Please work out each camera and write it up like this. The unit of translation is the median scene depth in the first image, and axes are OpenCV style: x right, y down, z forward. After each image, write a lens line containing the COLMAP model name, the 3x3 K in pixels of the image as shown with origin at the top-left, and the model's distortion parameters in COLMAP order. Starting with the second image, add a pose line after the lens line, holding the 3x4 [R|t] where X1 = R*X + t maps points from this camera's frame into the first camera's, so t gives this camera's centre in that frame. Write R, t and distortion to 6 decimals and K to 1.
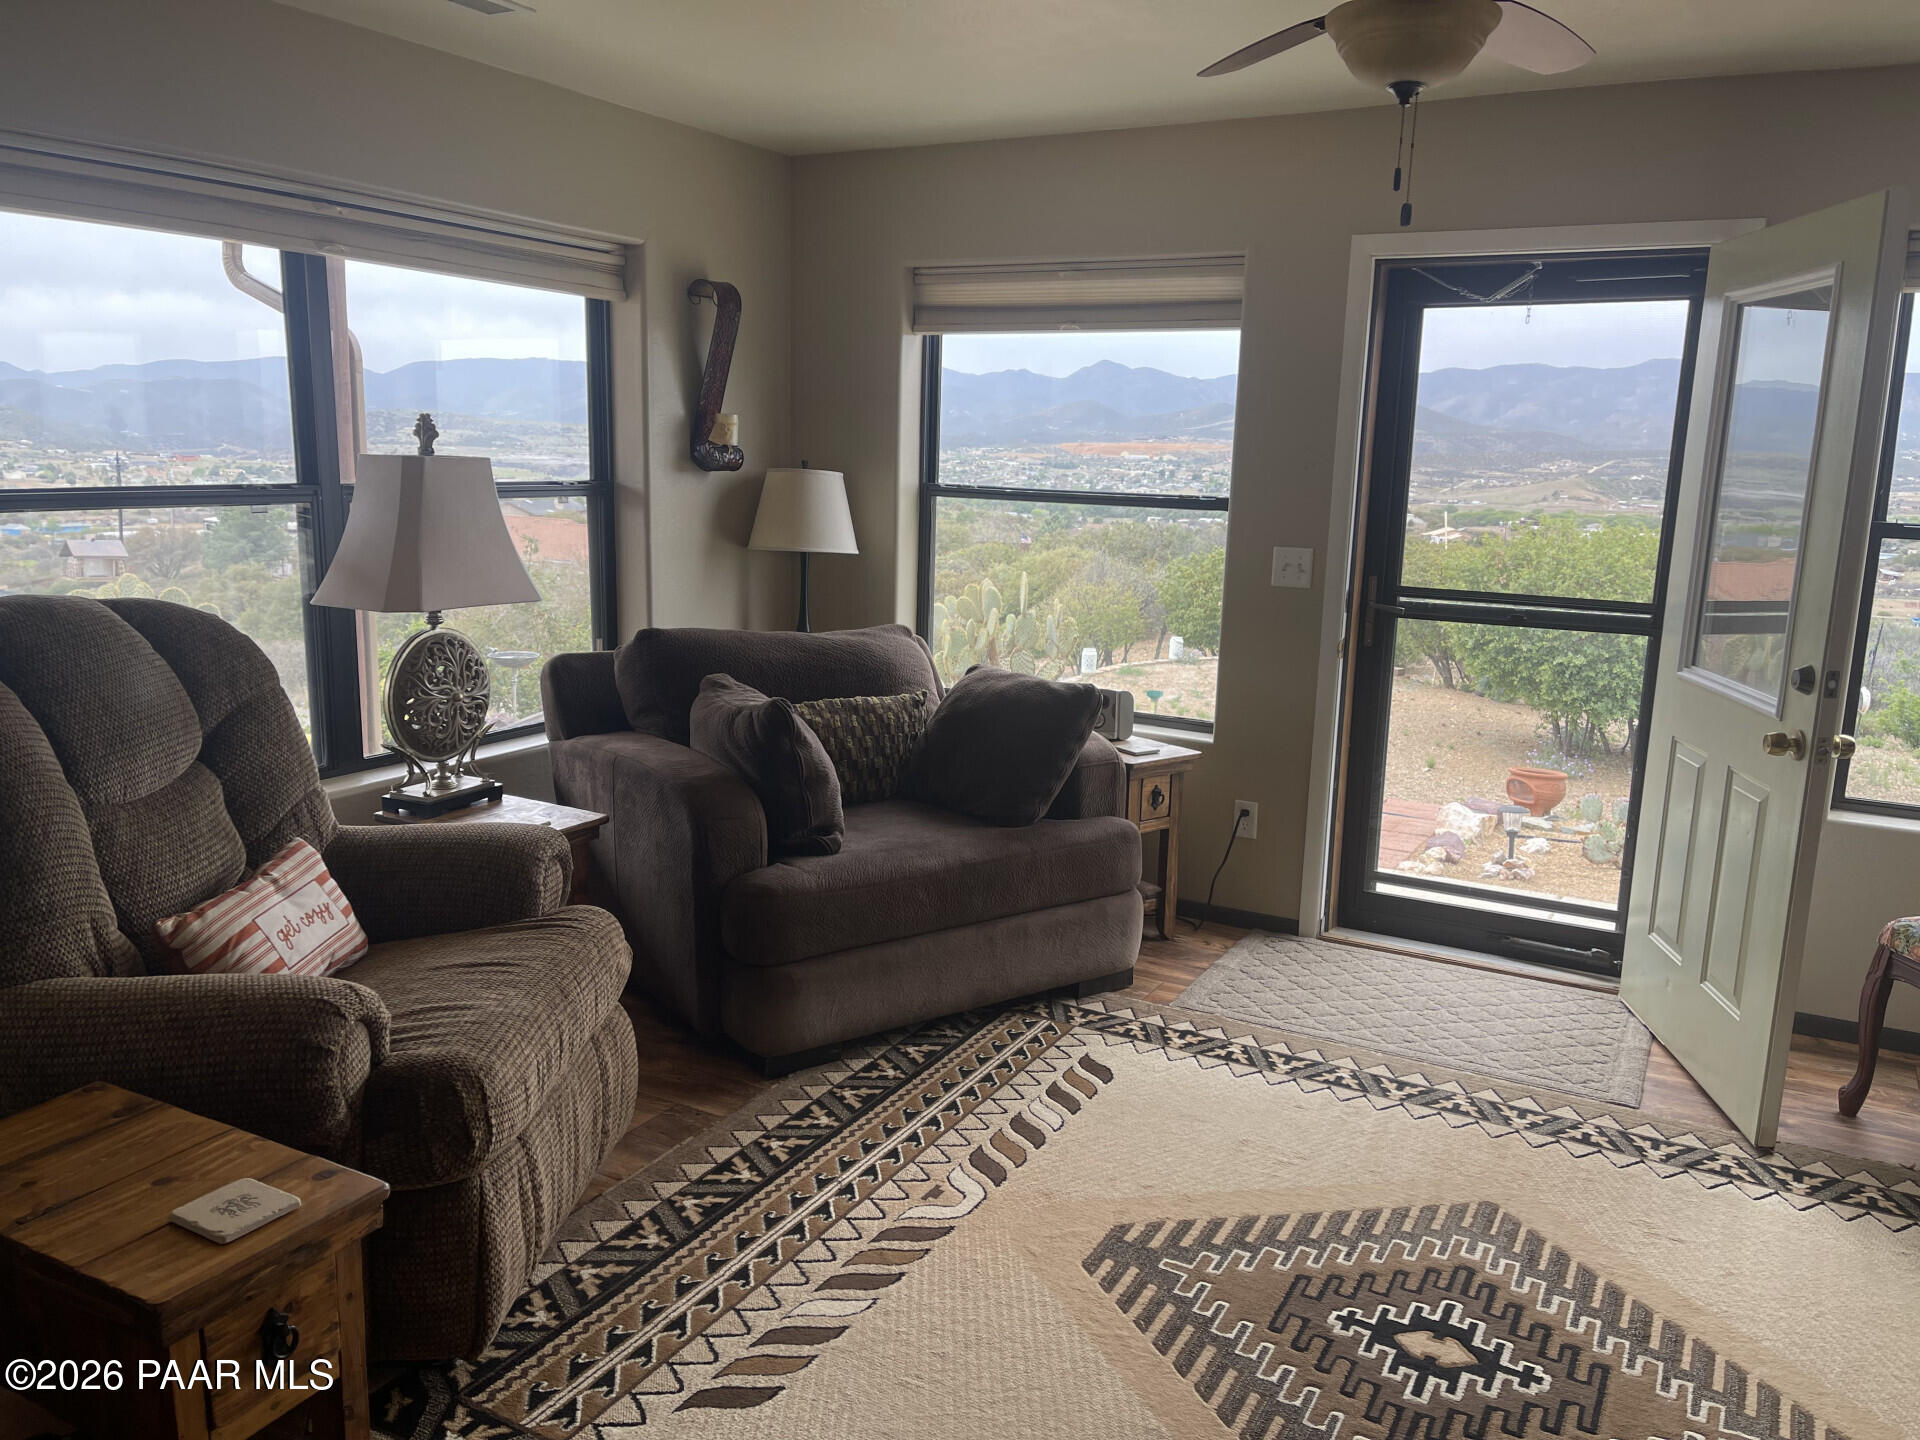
lens RADIAL K [[1464.1, 0, 960.0], [0, 1464.1, 720.0], [0, 0, 1]] dist [0.079981, -0.098862]
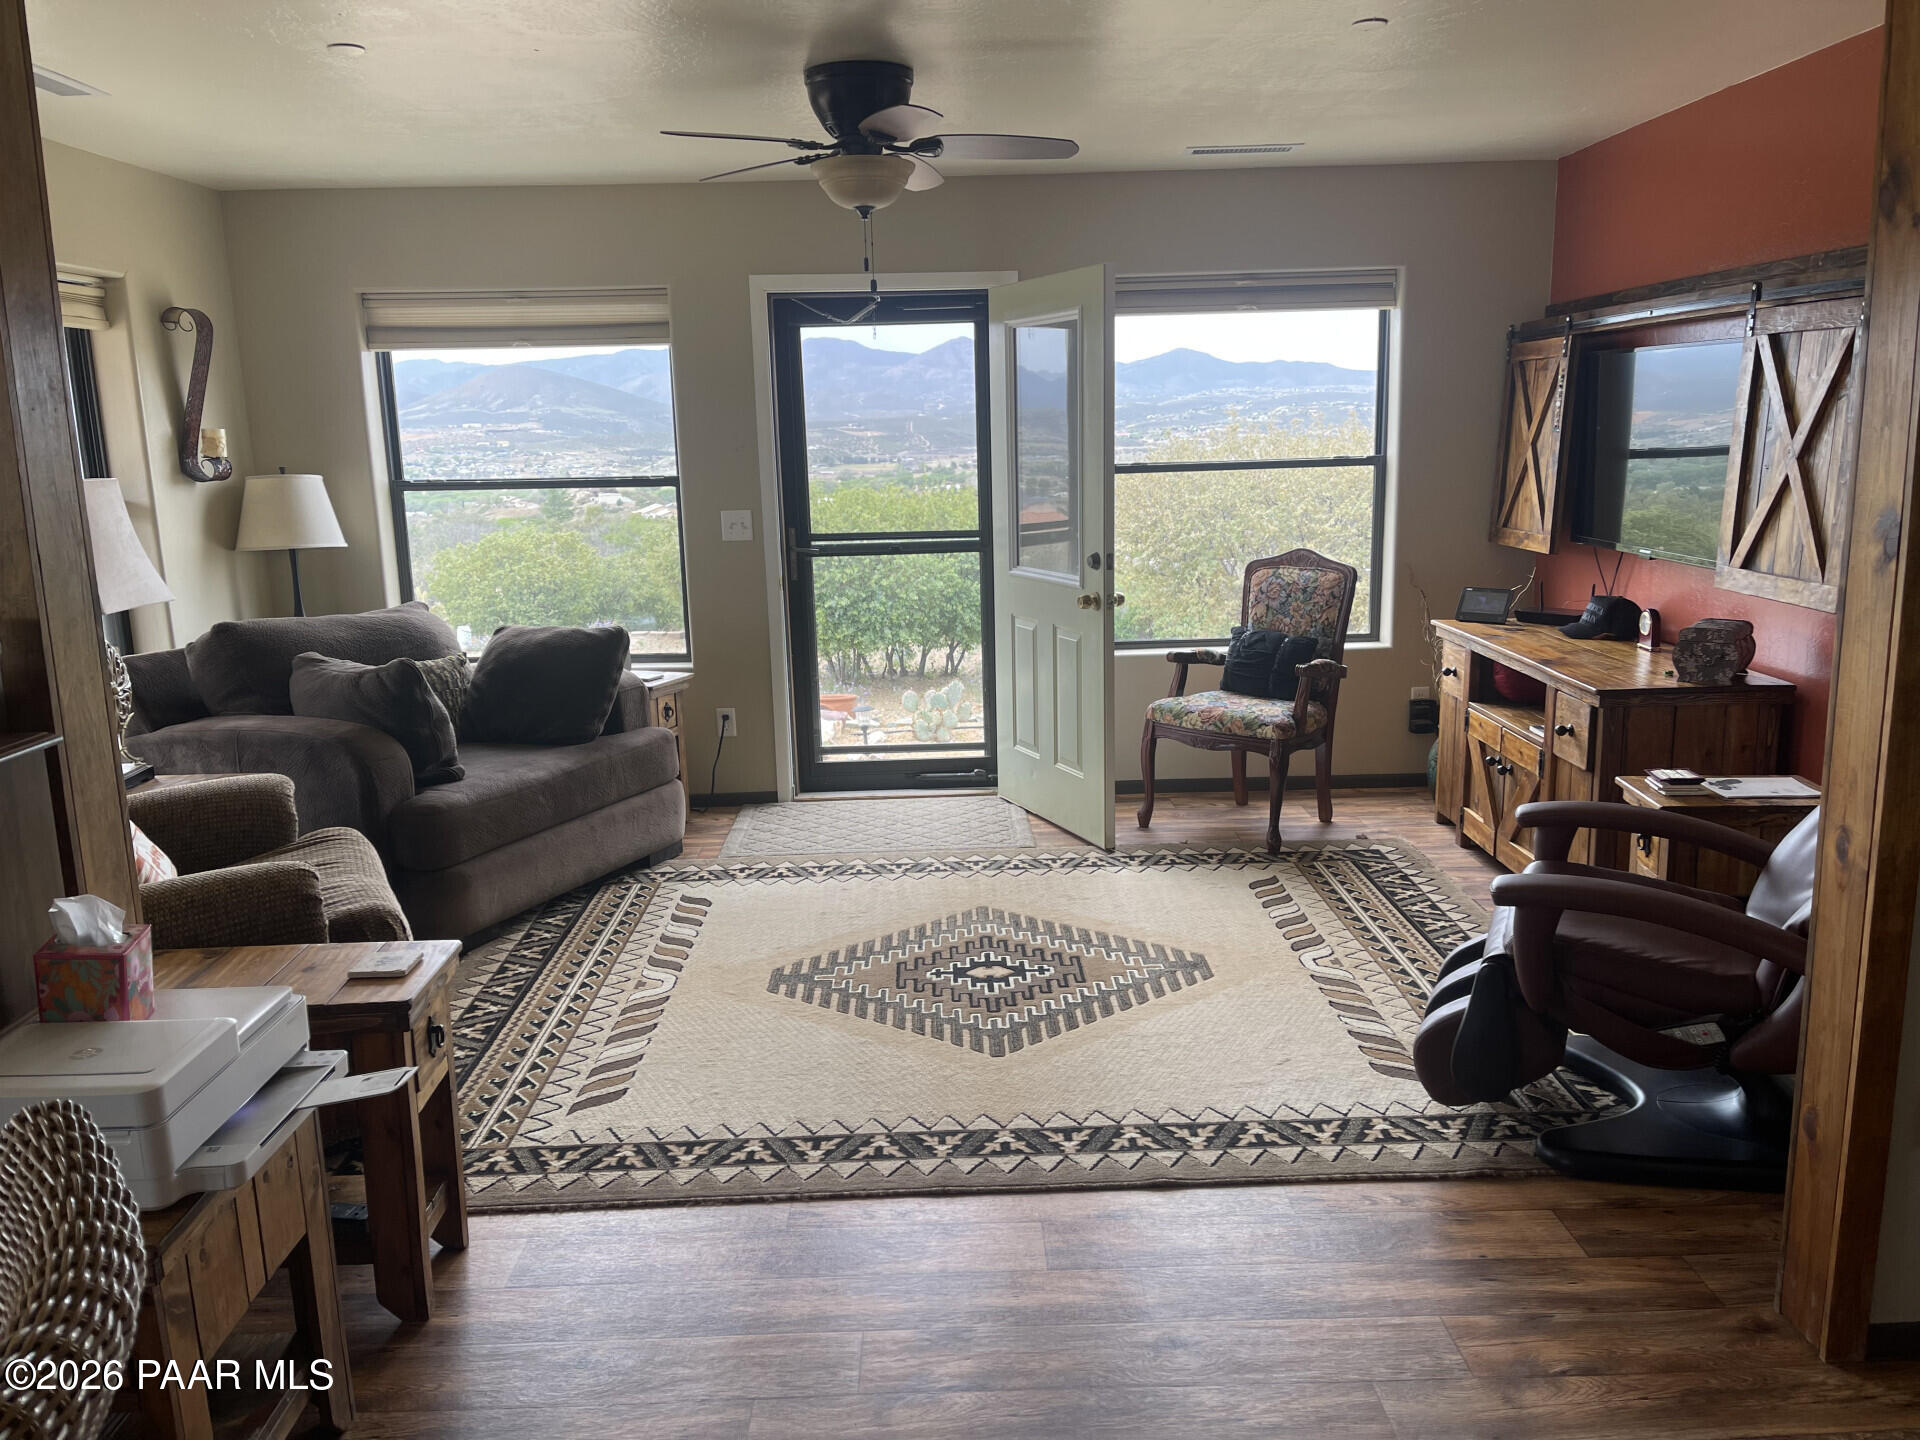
lens RADIAL K [[1464.1, 0, 960.0], [0, 1464.1, 720.0], [0, 0, 1]] dist [0.079981, -0.098862]
pose [[0.864478, -0.146483, 0.480853, -0.319733], [0.141228, 0.988845, 0.047334, 0.042537], [-0.482423, 0.026991, 0.875522, -0.301142]]
